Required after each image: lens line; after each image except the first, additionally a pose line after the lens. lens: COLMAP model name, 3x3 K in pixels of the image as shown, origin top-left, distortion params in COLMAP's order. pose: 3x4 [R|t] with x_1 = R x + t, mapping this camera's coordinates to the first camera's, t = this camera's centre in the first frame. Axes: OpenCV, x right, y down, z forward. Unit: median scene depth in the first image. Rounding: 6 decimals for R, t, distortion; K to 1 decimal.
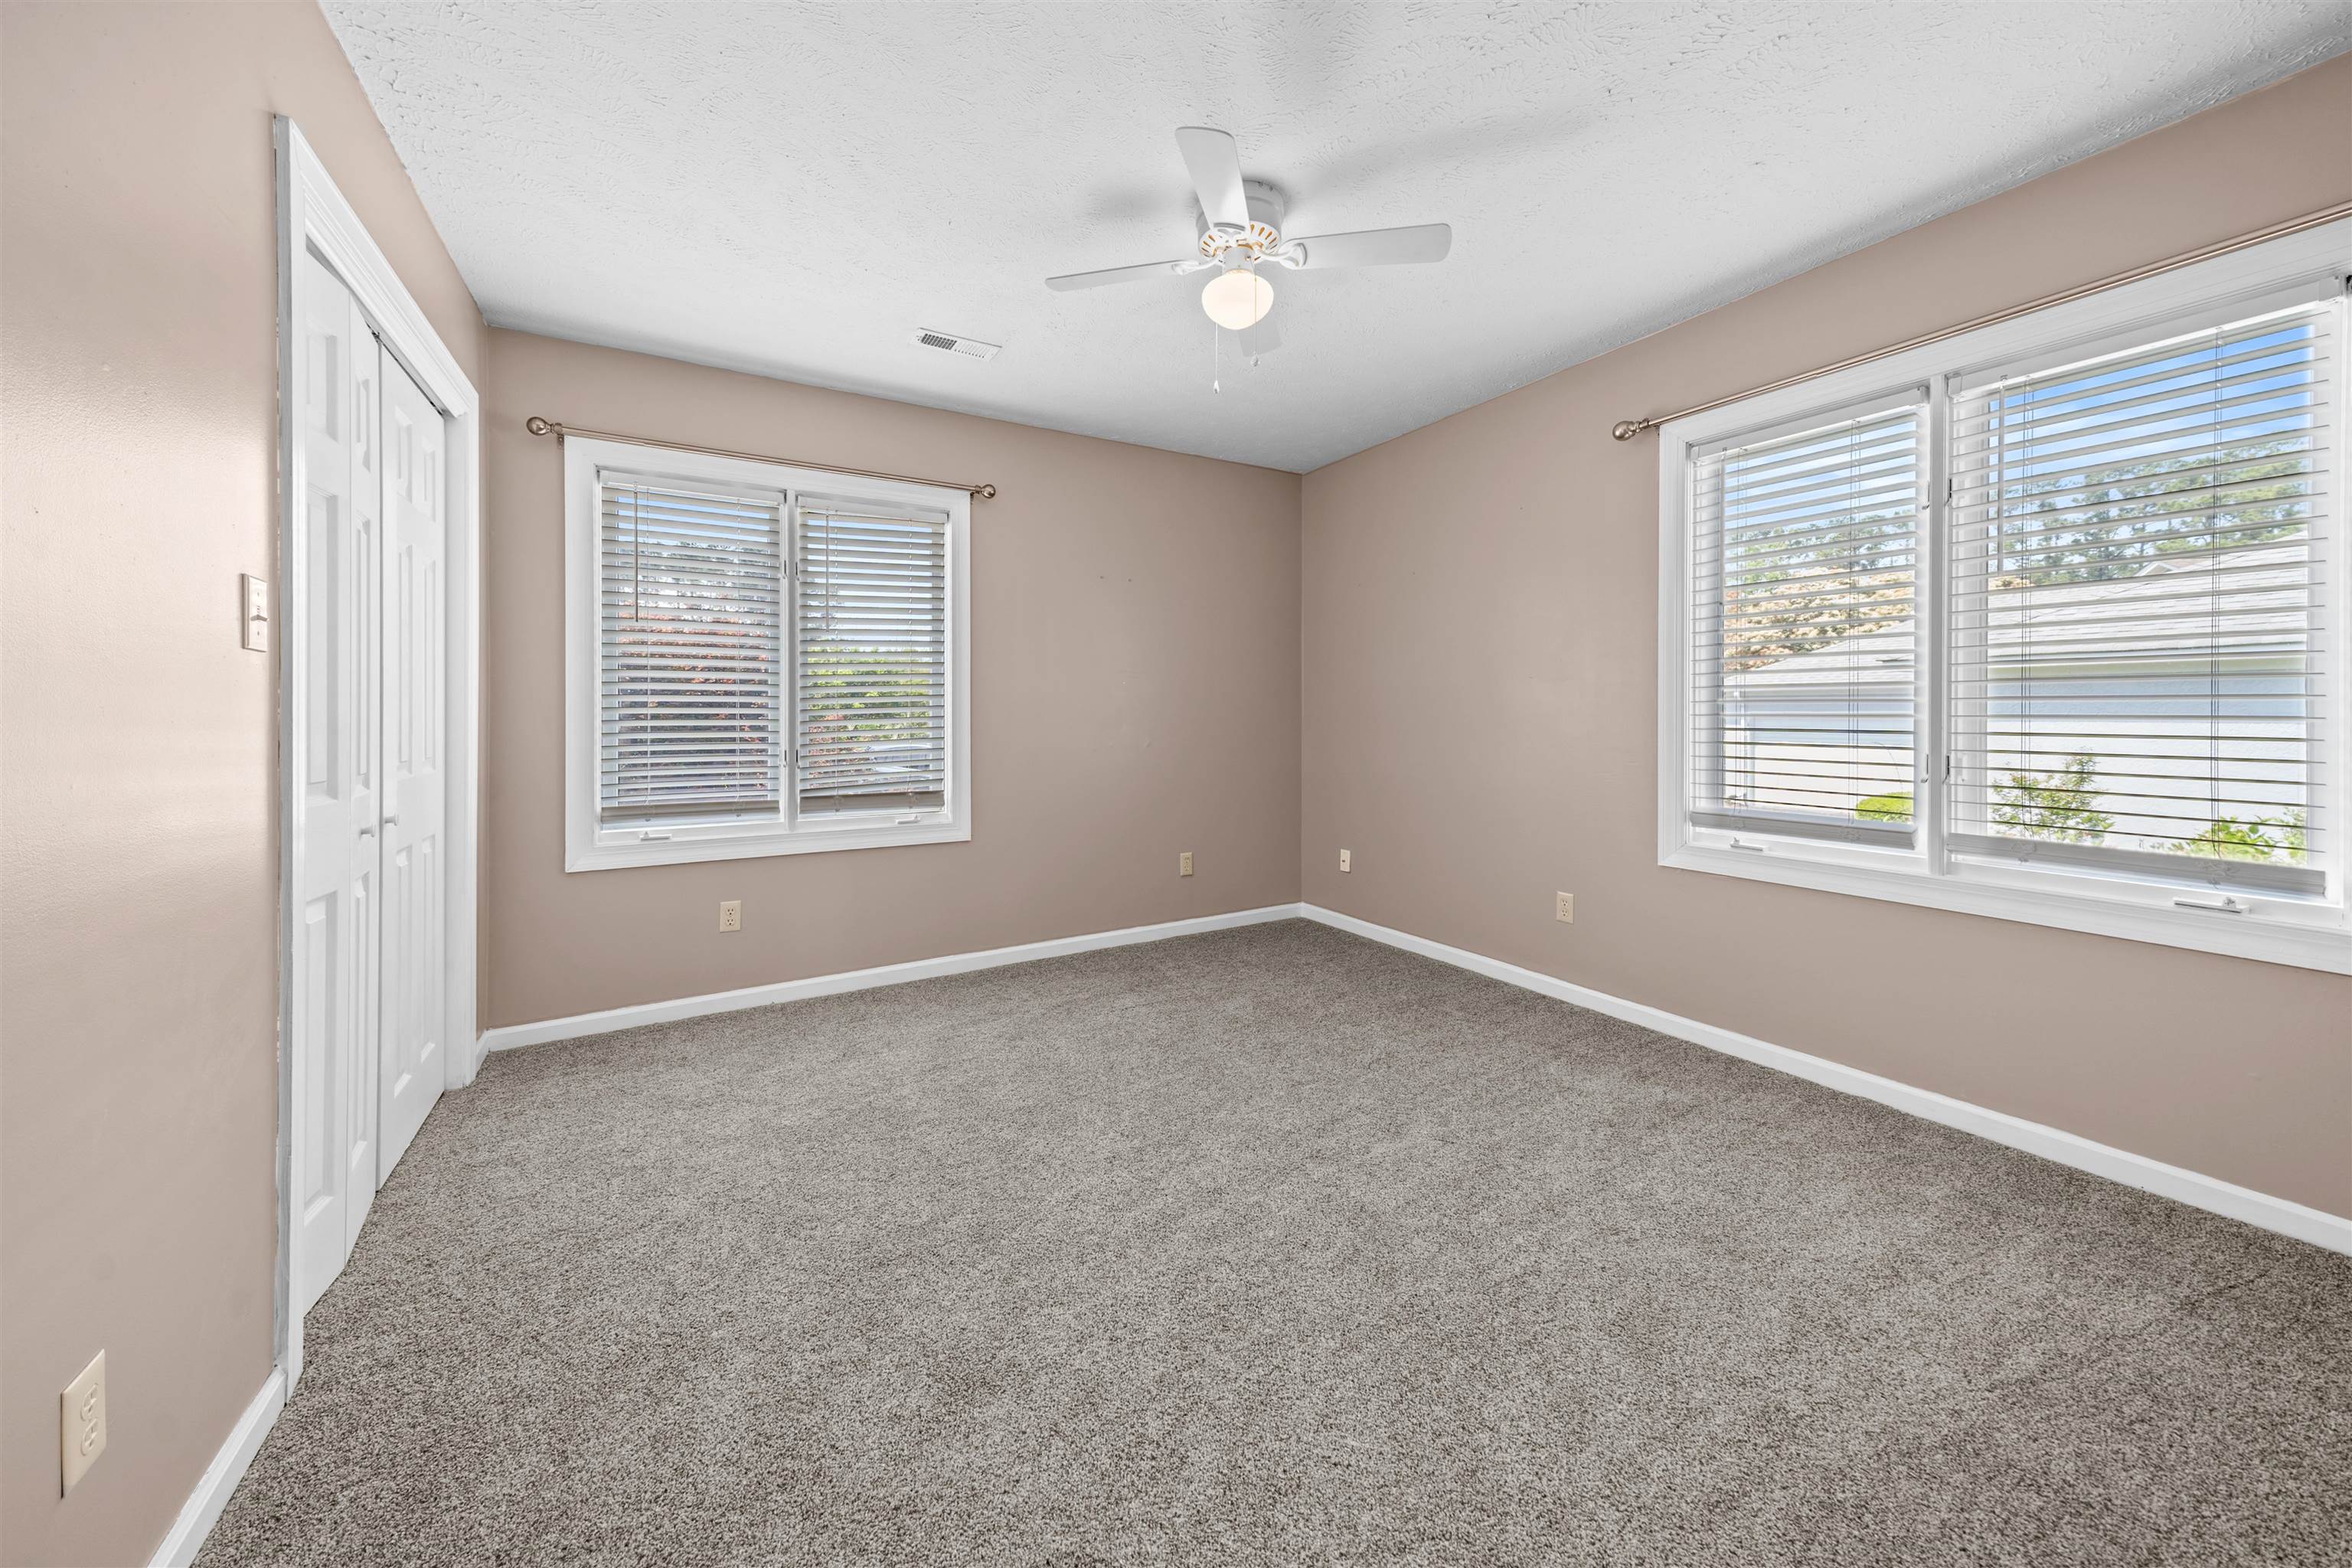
lens RADIAL K [[818.1, 0, 1152.0], [0, 818.1, 706.6], [0, 0, 1]] dist [0.011816, -0.000081]
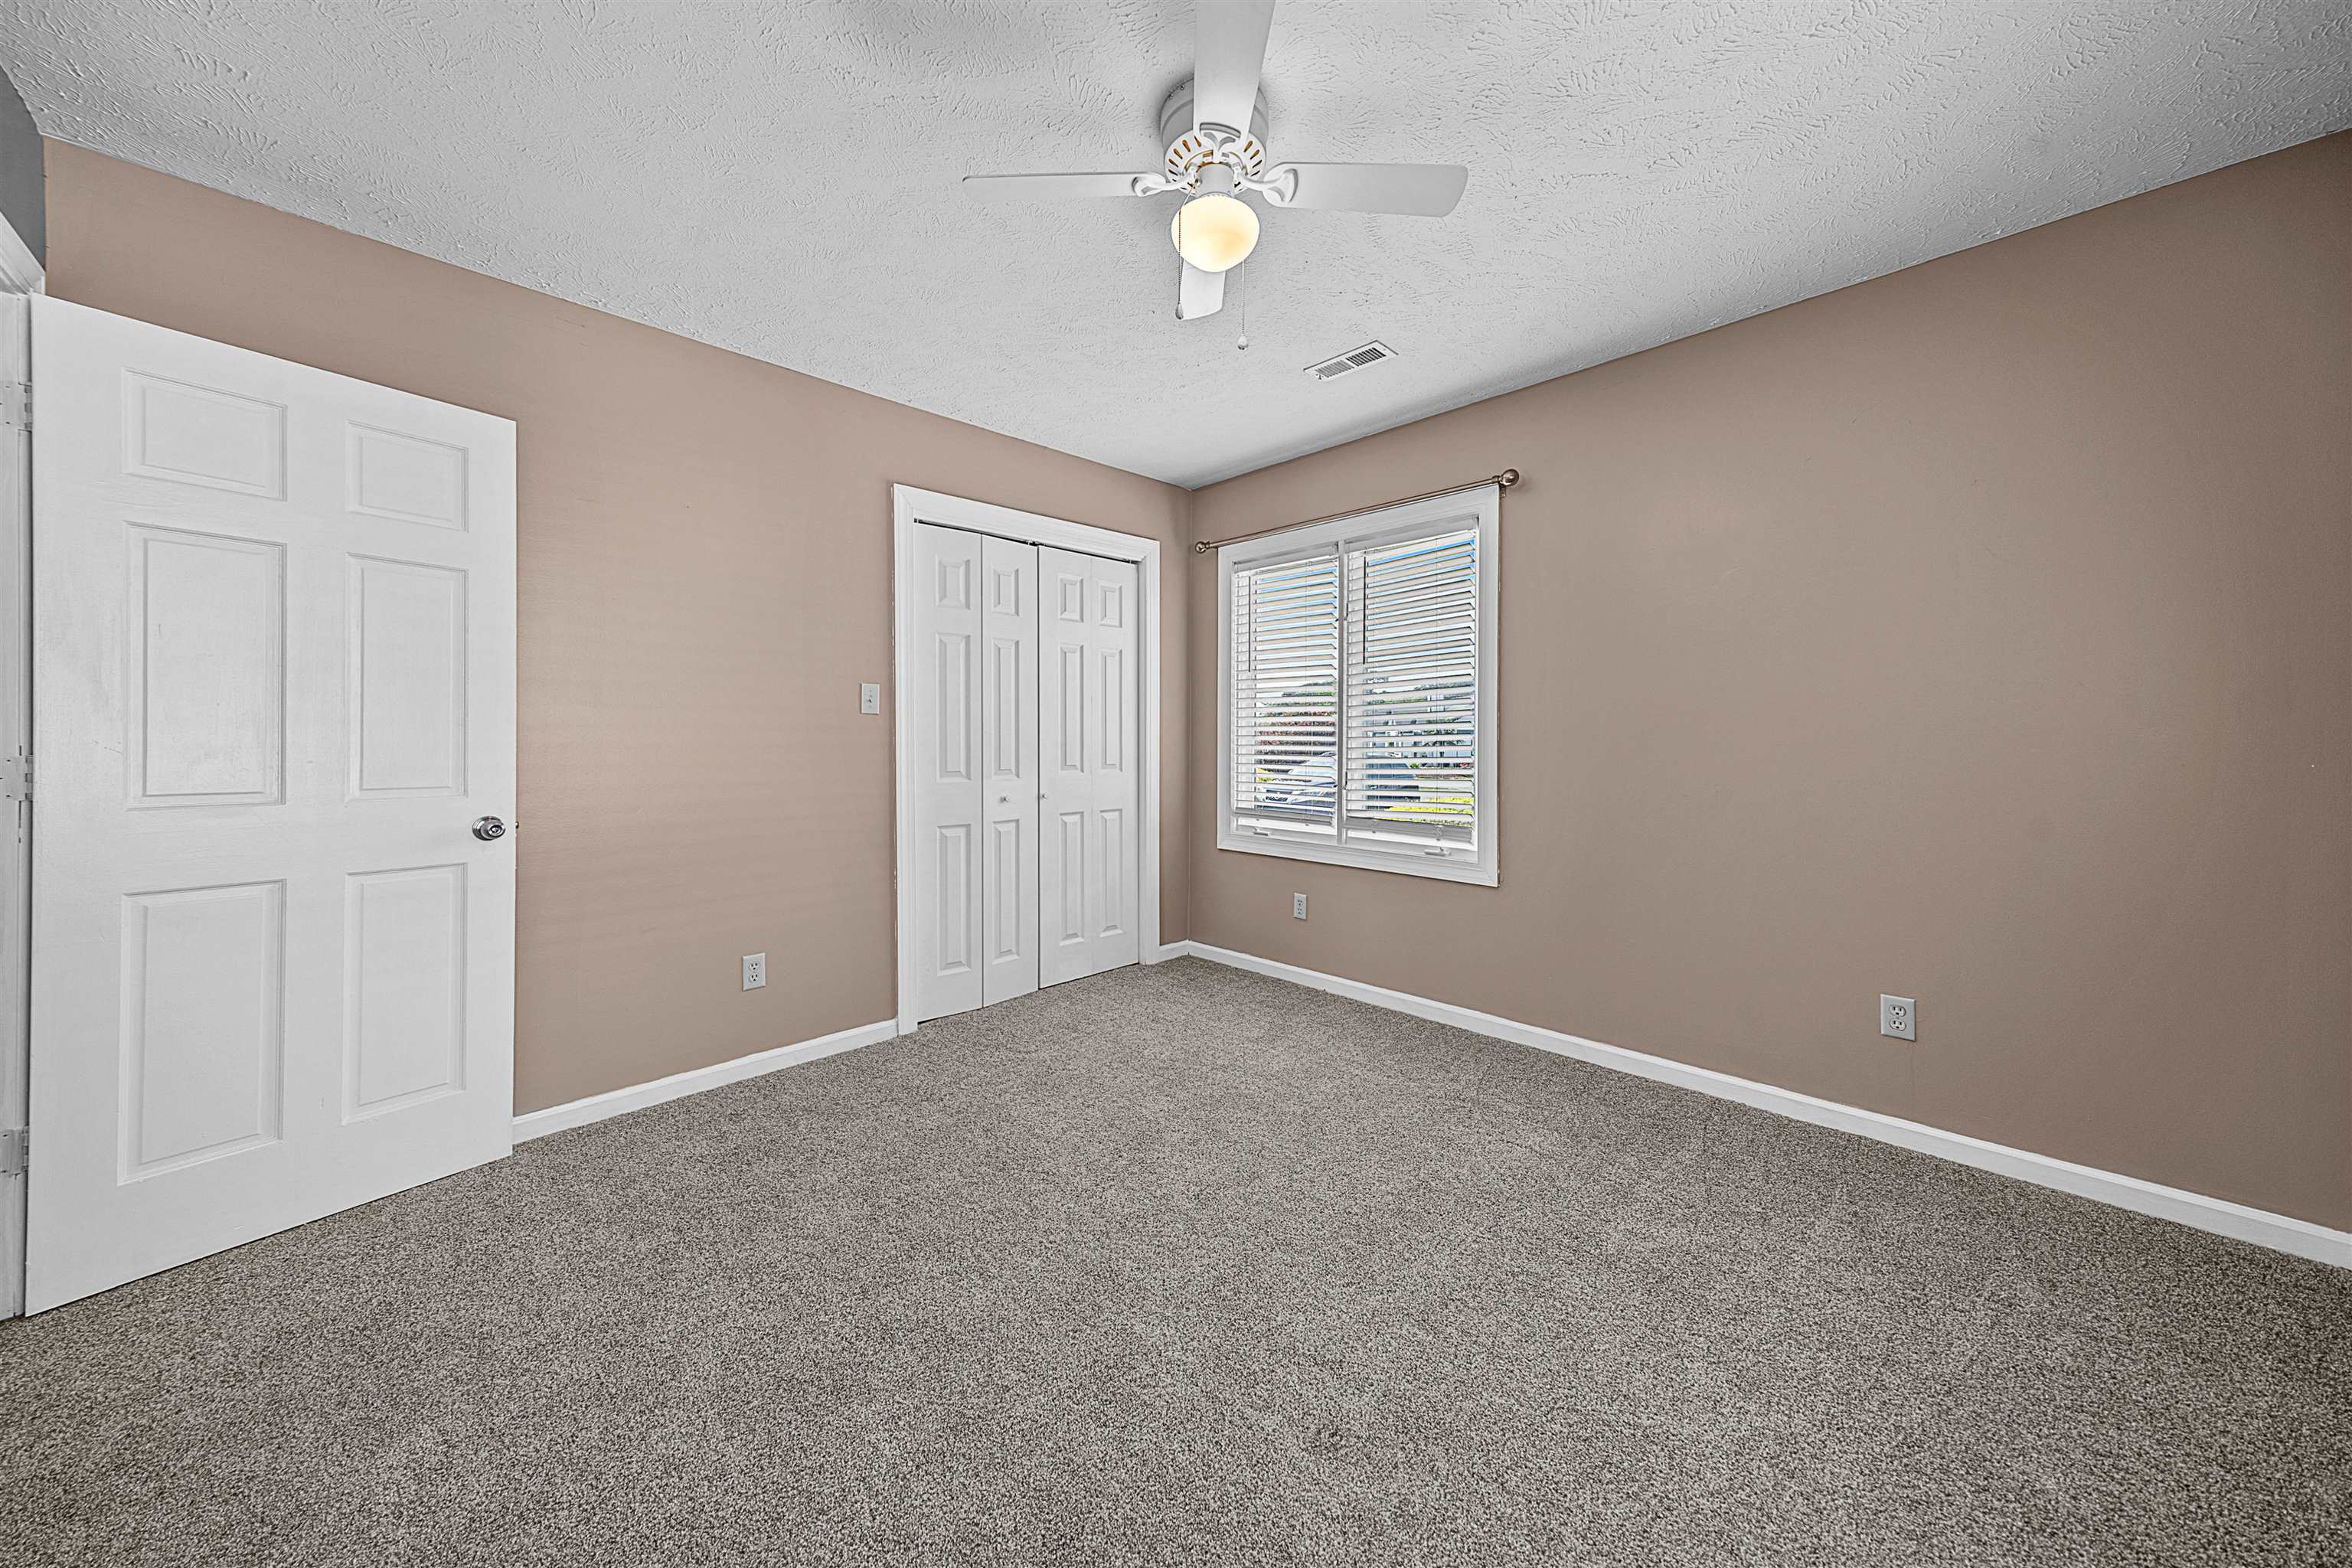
lens RADIAL K [[818.1, 0, 1181.9], [0, 818.1, 732.3], [0, 0, 1]] dist [0.011816, -0.000081]
pose [[0.253146, -0.000862, -0.967428, 0.650837], [0.006694, 0.999977, 0.000861, -0.004417], [0.967405, -0.006694, 0.253146, 0.562251]]
